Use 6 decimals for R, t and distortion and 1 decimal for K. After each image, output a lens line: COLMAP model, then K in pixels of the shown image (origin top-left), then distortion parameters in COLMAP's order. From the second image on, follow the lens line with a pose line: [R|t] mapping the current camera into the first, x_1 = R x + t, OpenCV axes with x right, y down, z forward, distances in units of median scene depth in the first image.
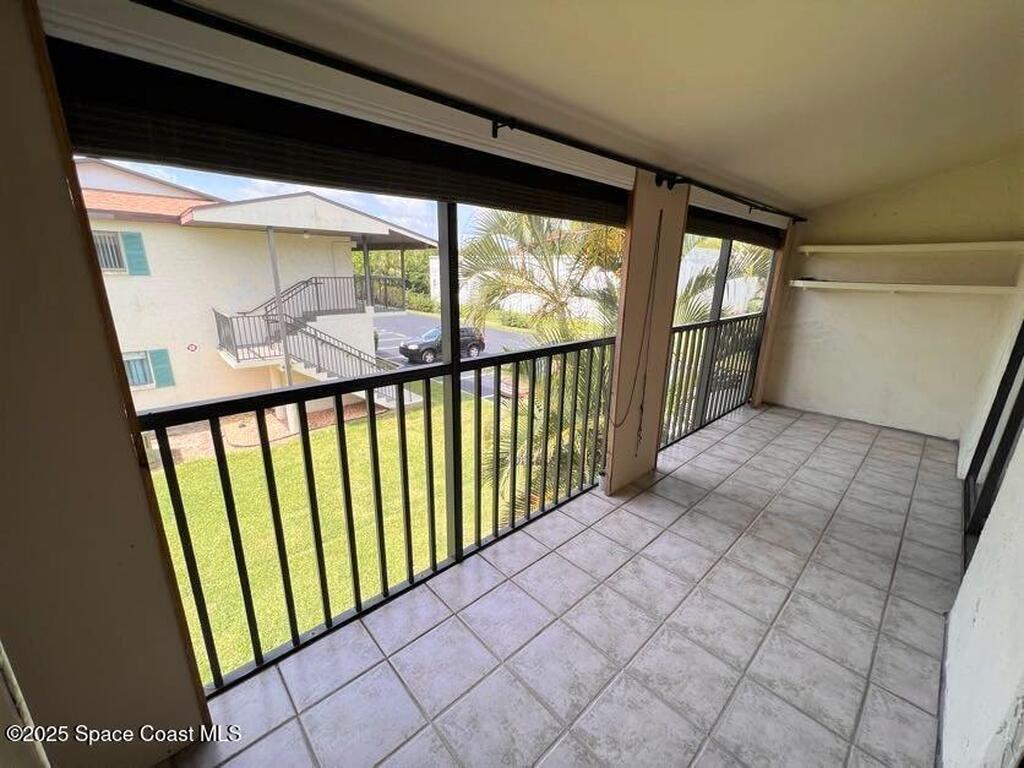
lens RADIAL K [[407.8, 0, 510.4], [0, 407.8, 385.4], [0, 0, 1]] dist [-0.000865, 0.000335]
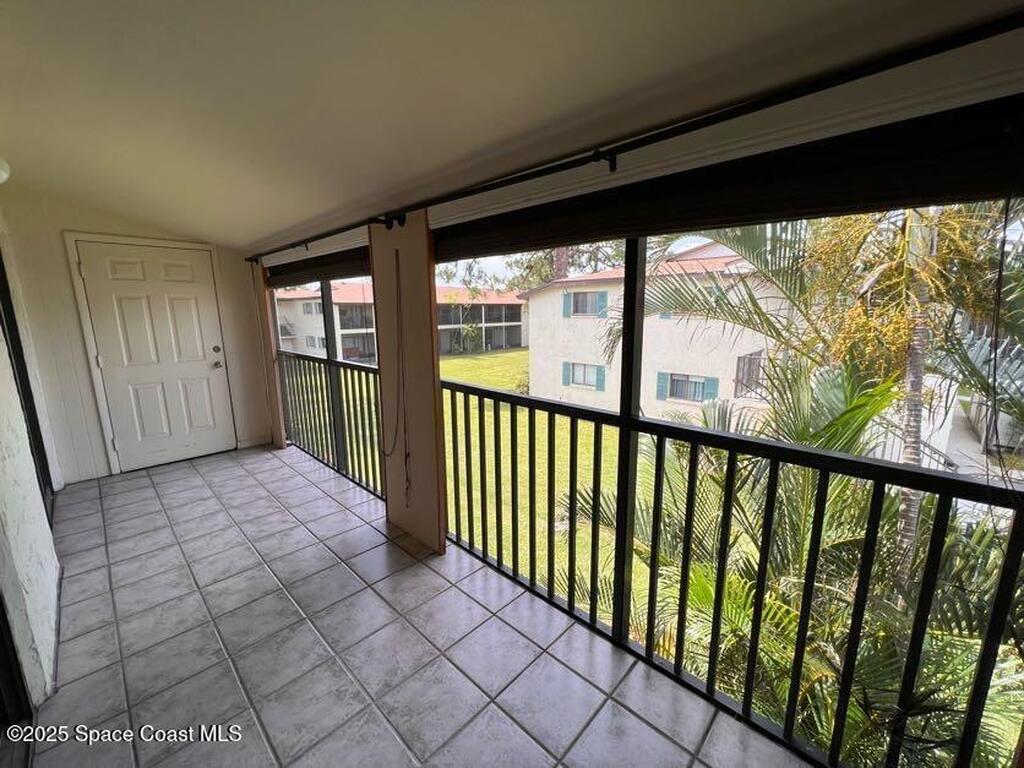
lens RADIAL K [[409.1, 0, 513.0], [0, 409.1, 386.0], [0, 0, 1]] dist [-0.001275, 0.000336]
pose [[0.067050, 0.157290, -0.985274, 1.498025], [-0.270304, 0.953431, 0.133812, -0.346246], [0.960438, 0.257351, 0.106443, 1.330156]]
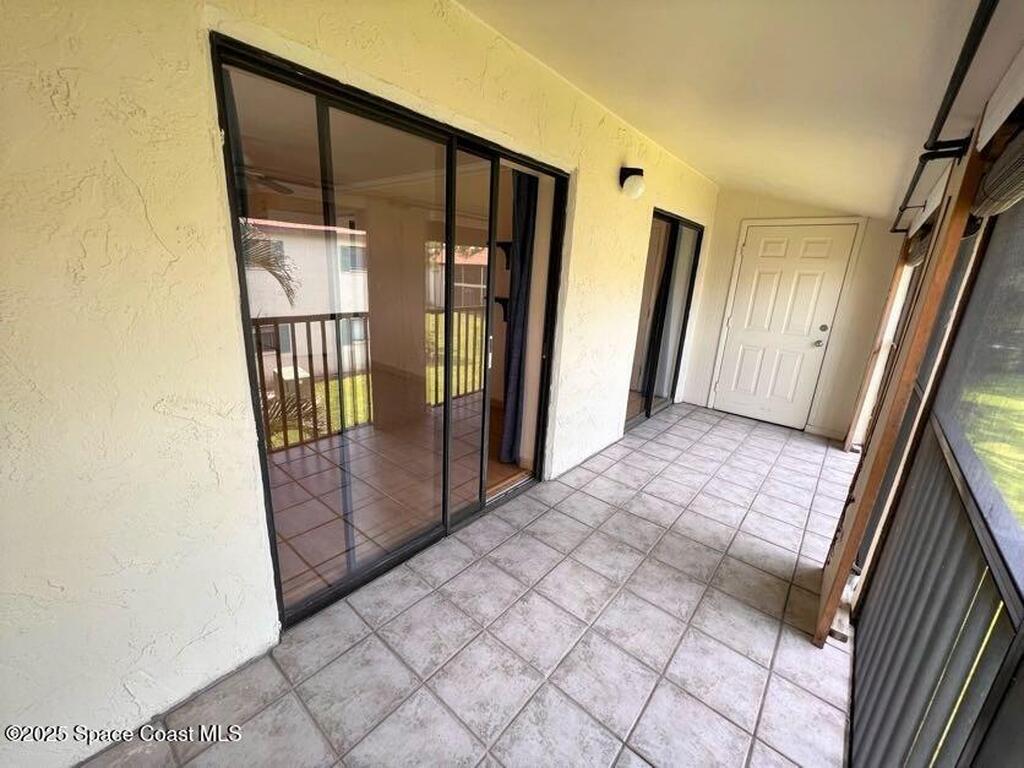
lens RADIAL K [[409.1, 0, 513.0], [0, 409.1, 386.0], [0, 0, 1]] dist [-0.001275, 0.000336]
pose [[-0.988730, -0.043191, -0.143342, 1.172689], [-0.112751, 0.844720, 0.523197, -0.465483], [0.098487, 0.533463, -0.840070, 1.705053]]
